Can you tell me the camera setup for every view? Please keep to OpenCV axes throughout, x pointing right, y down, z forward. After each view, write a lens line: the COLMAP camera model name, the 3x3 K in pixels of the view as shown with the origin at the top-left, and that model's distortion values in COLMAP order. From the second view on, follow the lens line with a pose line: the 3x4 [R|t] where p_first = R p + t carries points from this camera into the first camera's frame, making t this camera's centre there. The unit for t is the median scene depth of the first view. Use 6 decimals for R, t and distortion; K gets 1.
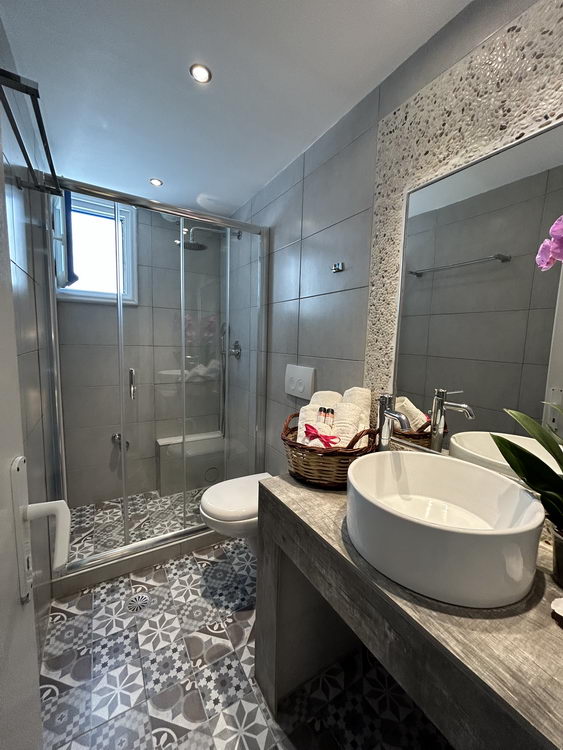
lens RADIAL K [[301.5, 0, 282.9], [0, 301.5, 374.1], [0, 0, 1]] dist [0.000295, 0.000097]
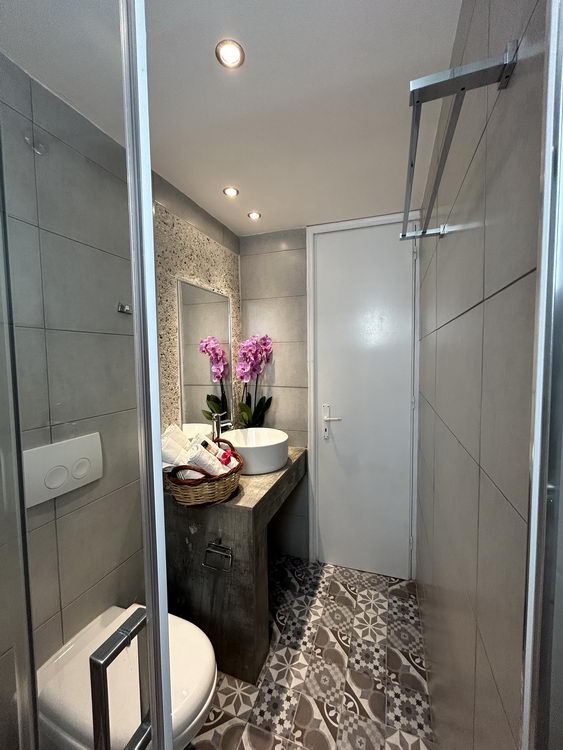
lens RADIAL K [[301.5, 0, 282.9], [0, 301.5, 374.1], [0, 0, 1]] dist [0.000295, 0.000097]
pose [[-0.624279, -0.066578, 0.778359, -0.989850], [0.078790, 0.985915, 0.147525, -0.311807], [-0.777218, 0.153424, -0.610240, 1.473324]]
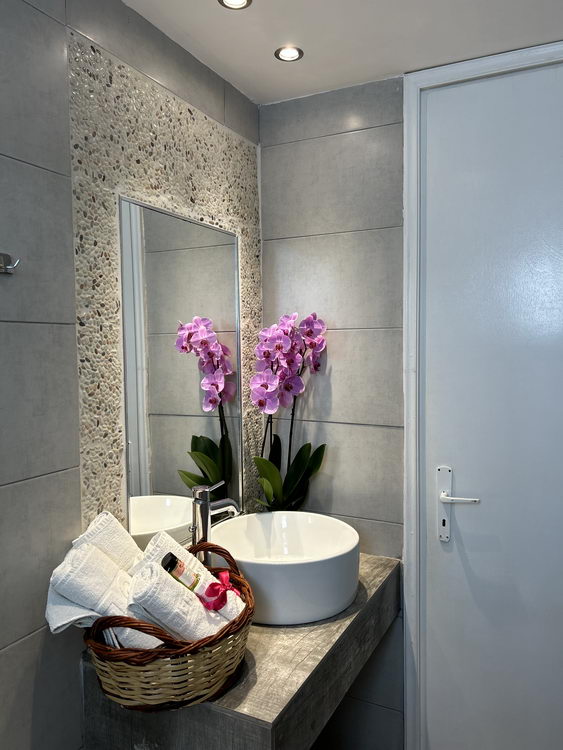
lens RADIAL K [[567.6, 0, 281.1], [0, 567.6, 378.6], [0, 0, 1]] dist [0.030305, -0.004606]
pose [[-0.520659, -0.069474, 0.850933, -0.824104], [0.089148, 0.986811, 0.135115, -0.327062], [-0.849098, 0.146207, -0.507599, 1.323581]]
